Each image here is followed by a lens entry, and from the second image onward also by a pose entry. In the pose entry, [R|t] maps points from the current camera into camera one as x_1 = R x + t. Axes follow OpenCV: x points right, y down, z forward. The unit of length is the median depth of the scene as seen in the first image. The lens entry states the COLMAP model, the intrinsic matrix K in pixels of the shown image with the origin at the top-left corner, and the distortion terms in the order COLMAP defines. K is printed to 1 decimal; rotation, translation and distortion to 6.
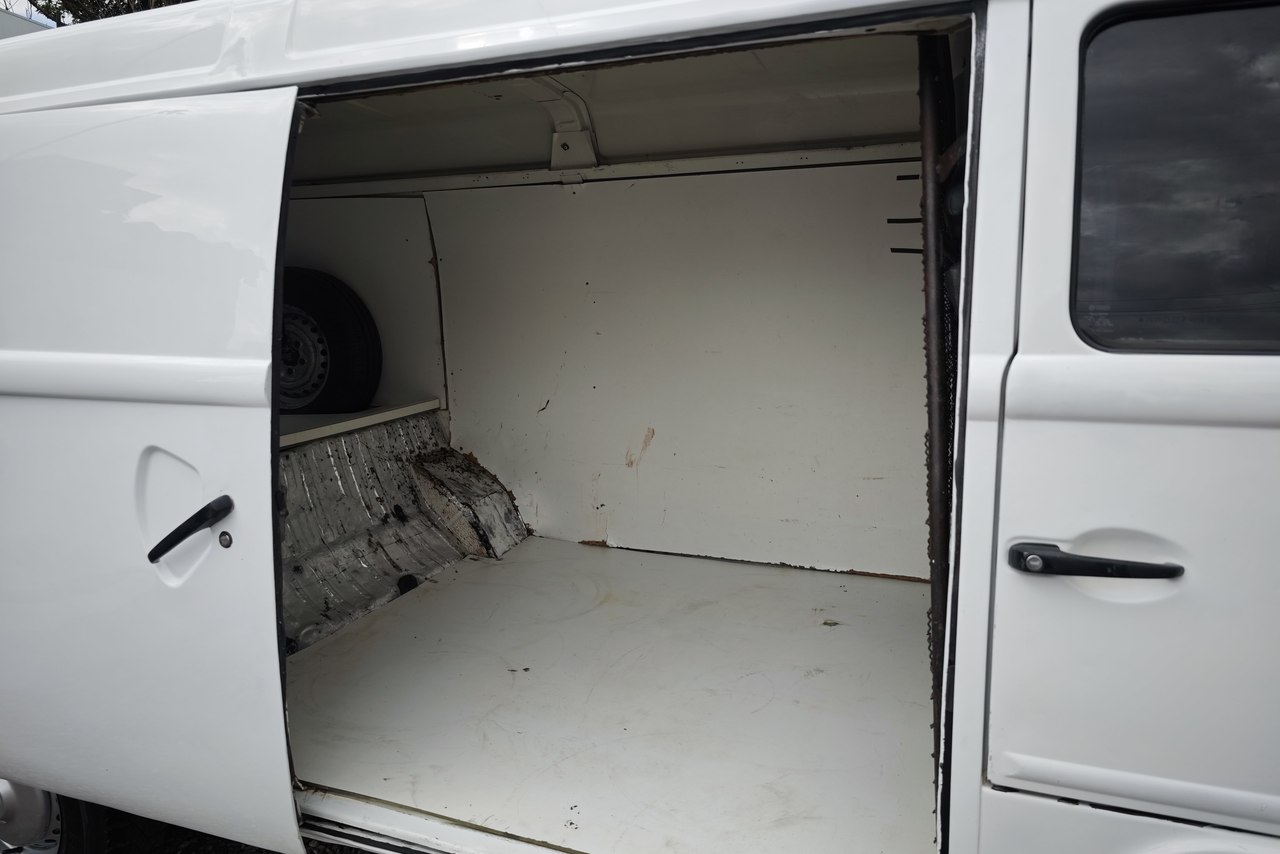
lens RADIAL K [[884.4, 0, 642.4], [0, 884.4, 422.7], [0, 0, 1]] dist [0.004473, -0.007727]
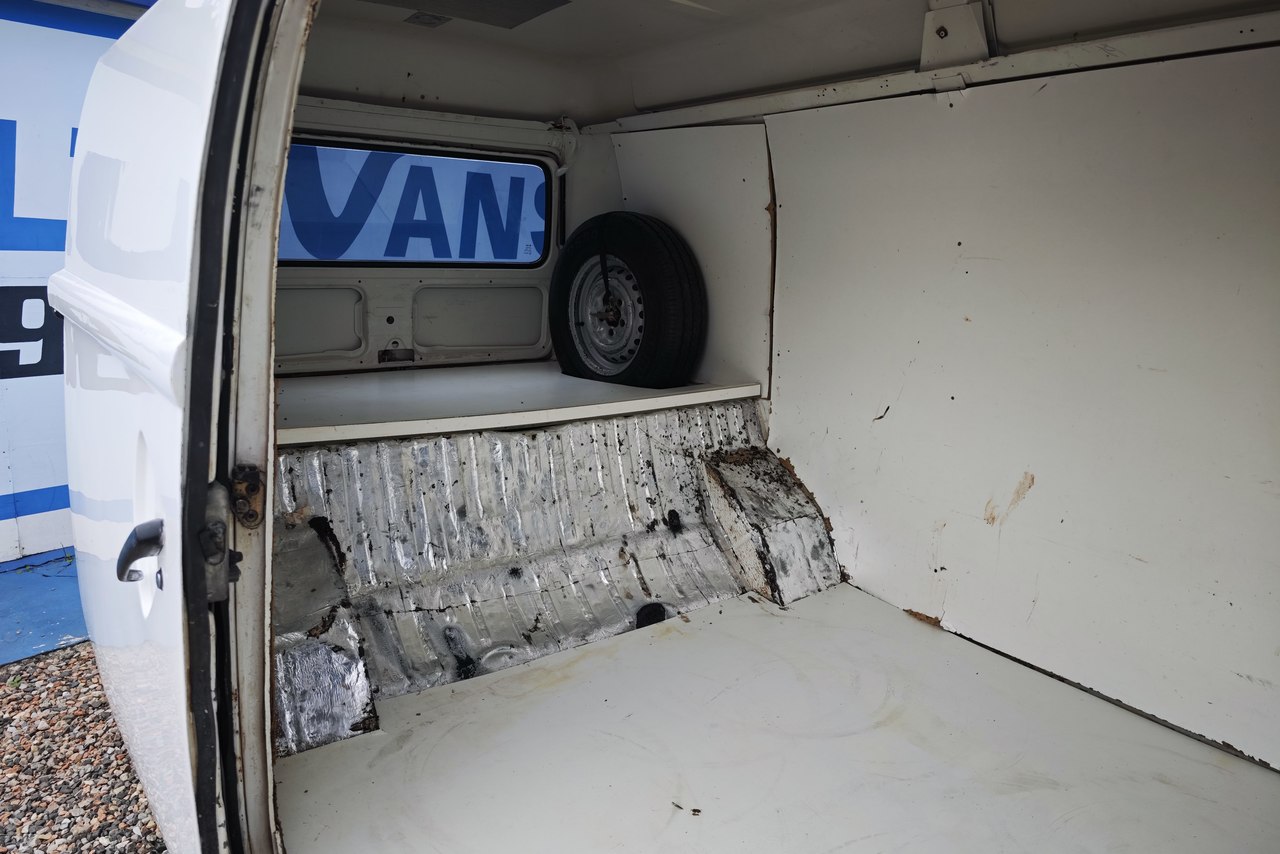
lens RADIAL K [[884.4, 0, 601.1], [0, 884.4, 429.0], [0, 0, 1]] dist [0.004473, -0.007727]
pose [[0.826960, 0.150916, -0.541629, 0.094503], [-0.120518, 0.988493, 0.091420, -0.046444], [0.549193, -0.010324, 0.835632, 0.282738]]
